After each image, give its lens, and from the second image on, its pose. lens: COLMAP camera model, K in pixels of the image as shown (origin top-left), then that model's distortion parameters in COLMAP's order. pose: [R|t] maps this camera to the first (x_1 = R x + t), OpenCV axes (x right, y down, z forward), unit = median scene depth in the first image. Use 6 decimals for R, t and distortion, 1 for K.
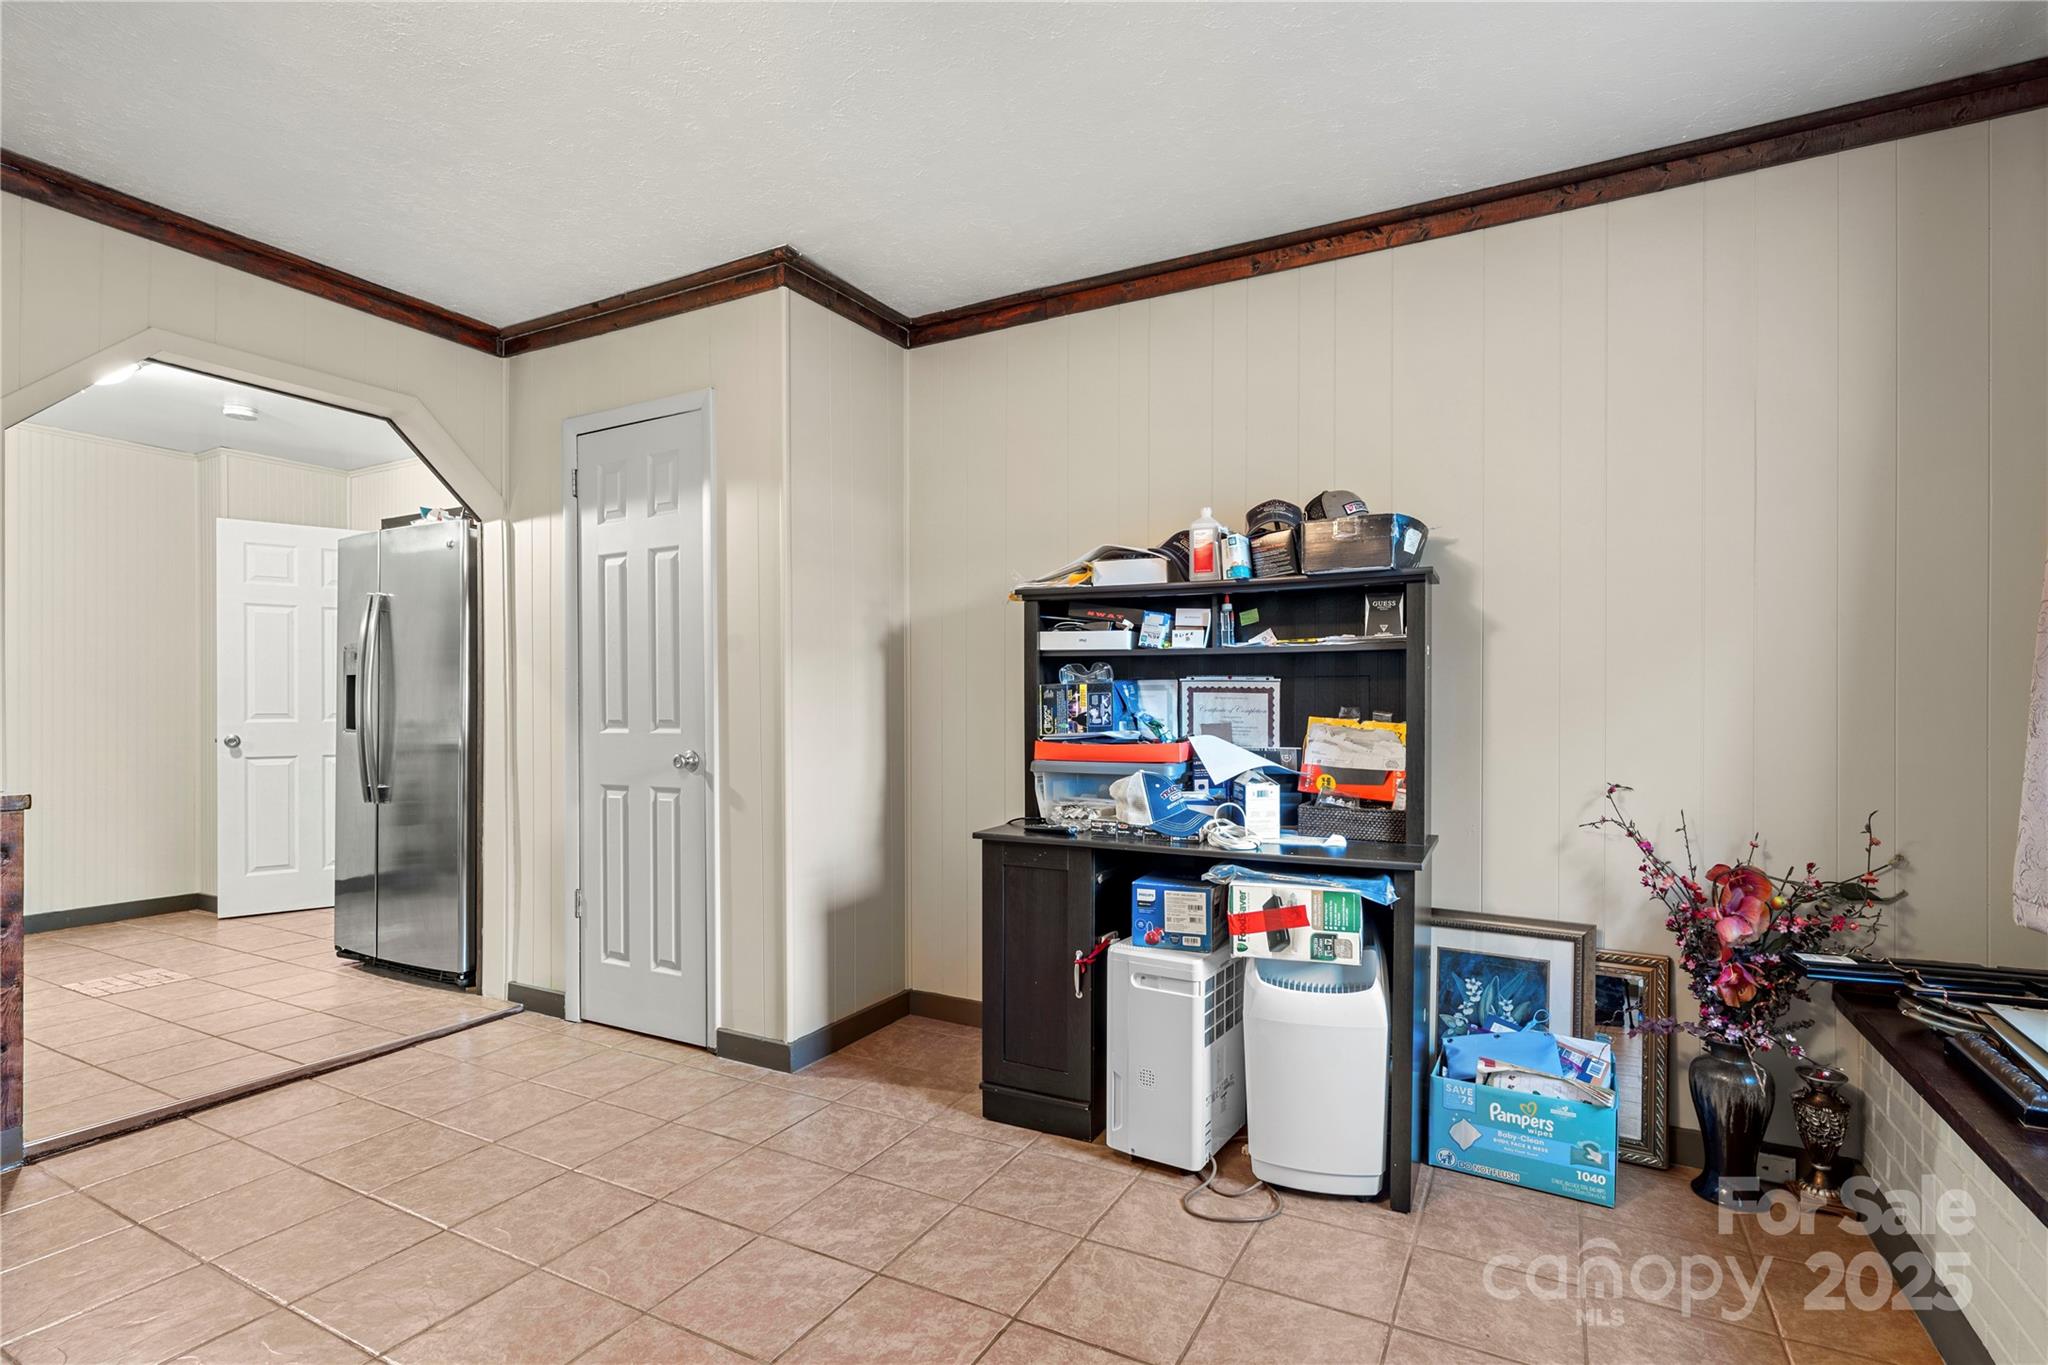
lens RADIAL K [[981.4, 0, 1025.5], [0, 981.4, 704.9], [0, 0, 1]] dist [-0.001747, -0.000279]
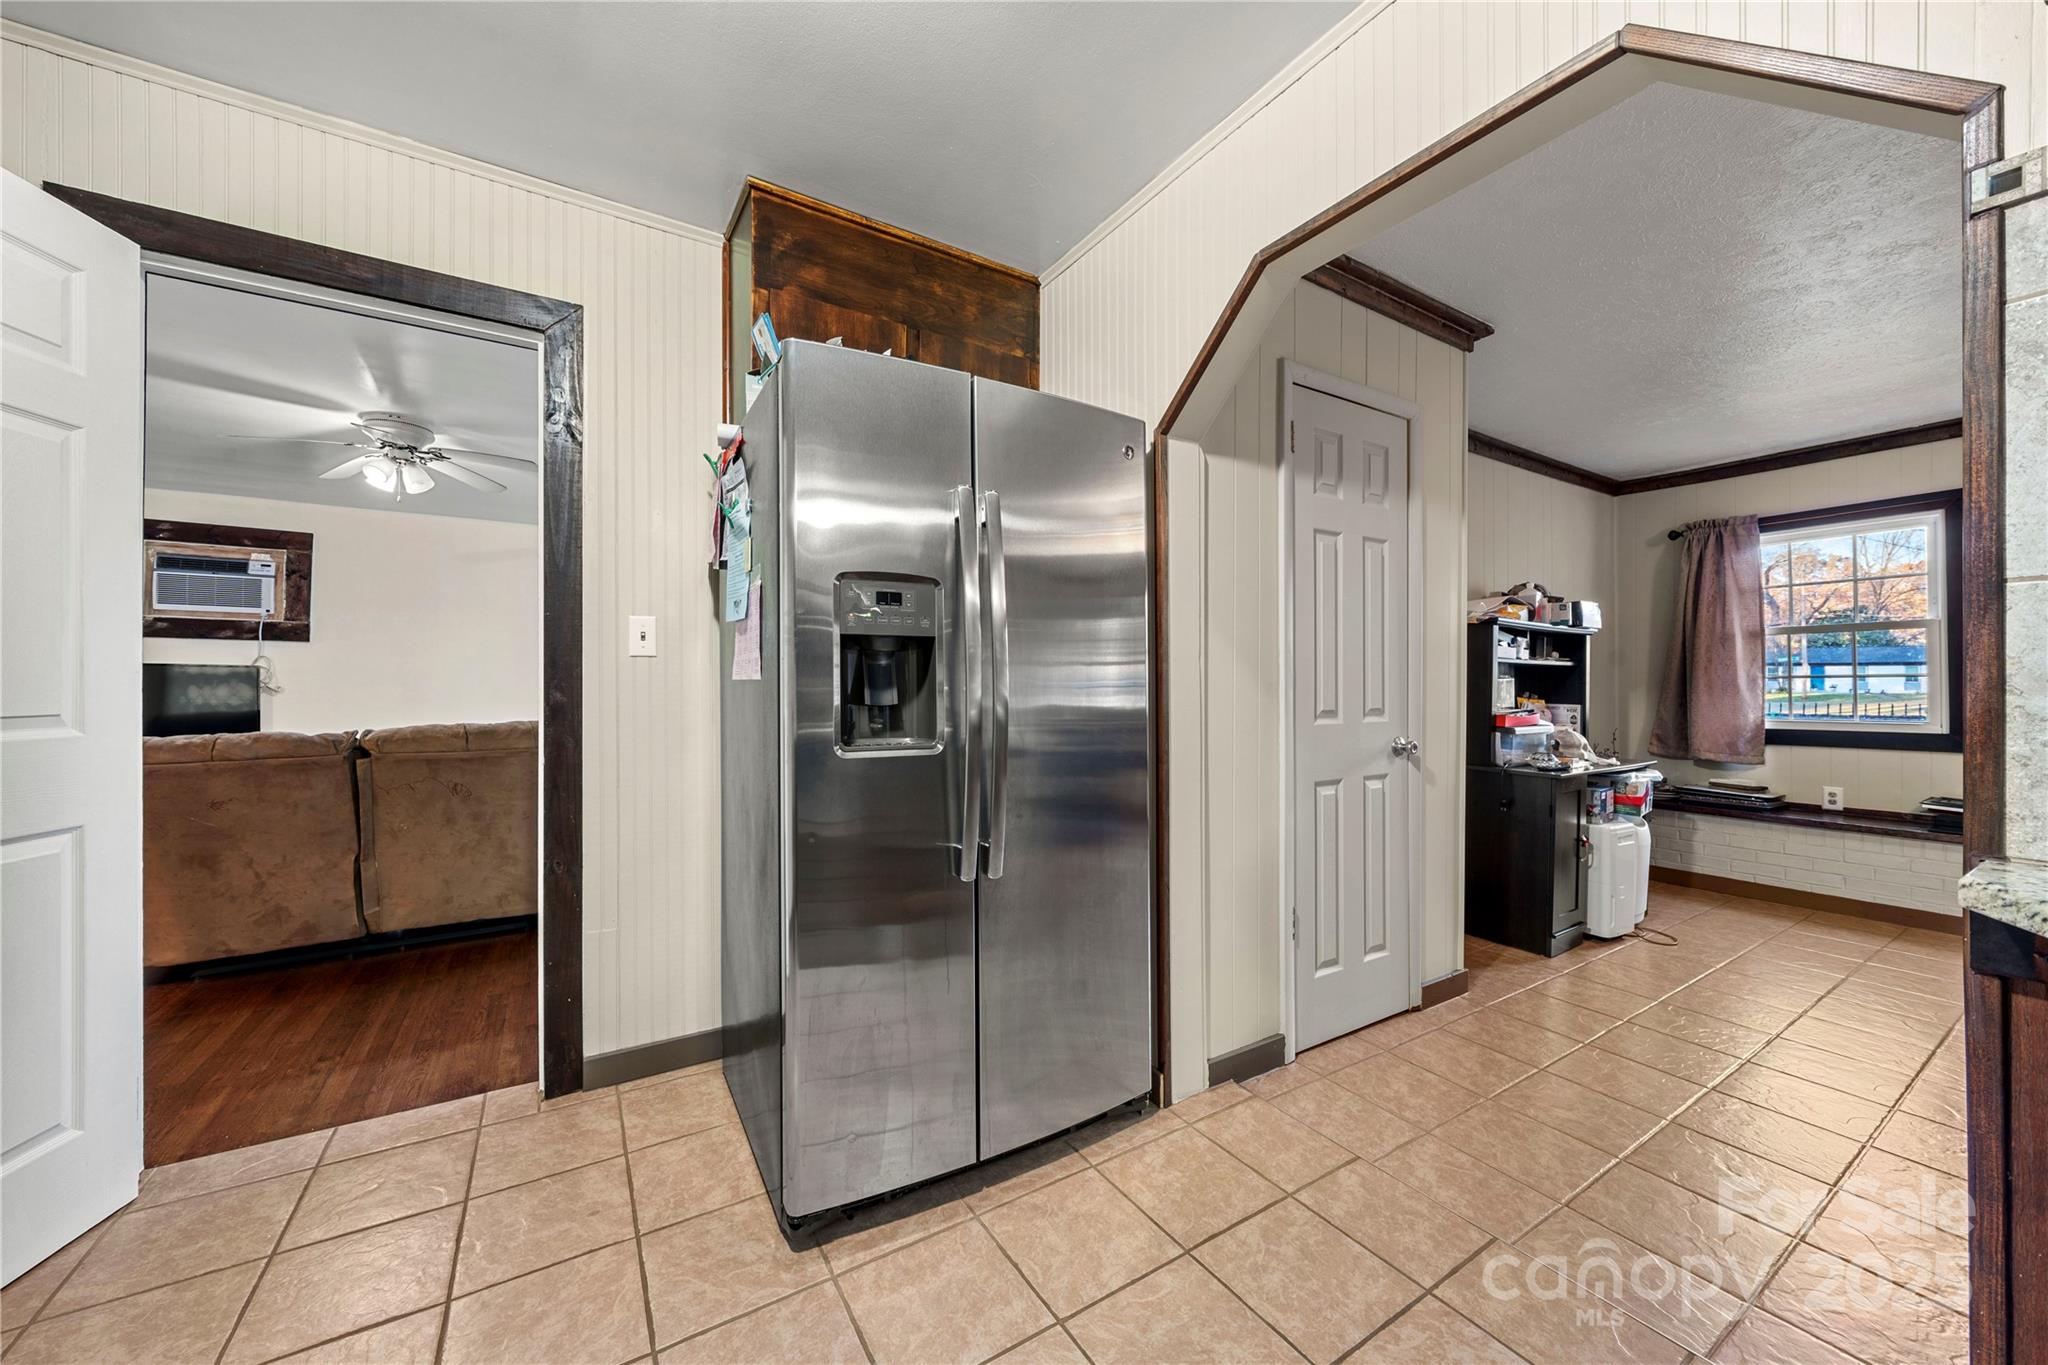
lens RADIAL K [[740.9, 0, 1011.3], [0, 740.9, 680.7], [0, 0, 1]] dist [0.000477, 0.000060]
pose [[0.500636, 0.007555, 0.865625, -1.198272], [-0.005359, 0.999970, -0.005629, -0.007075], [-0.865641, -0.001821, 0.500661, 0.924203]]
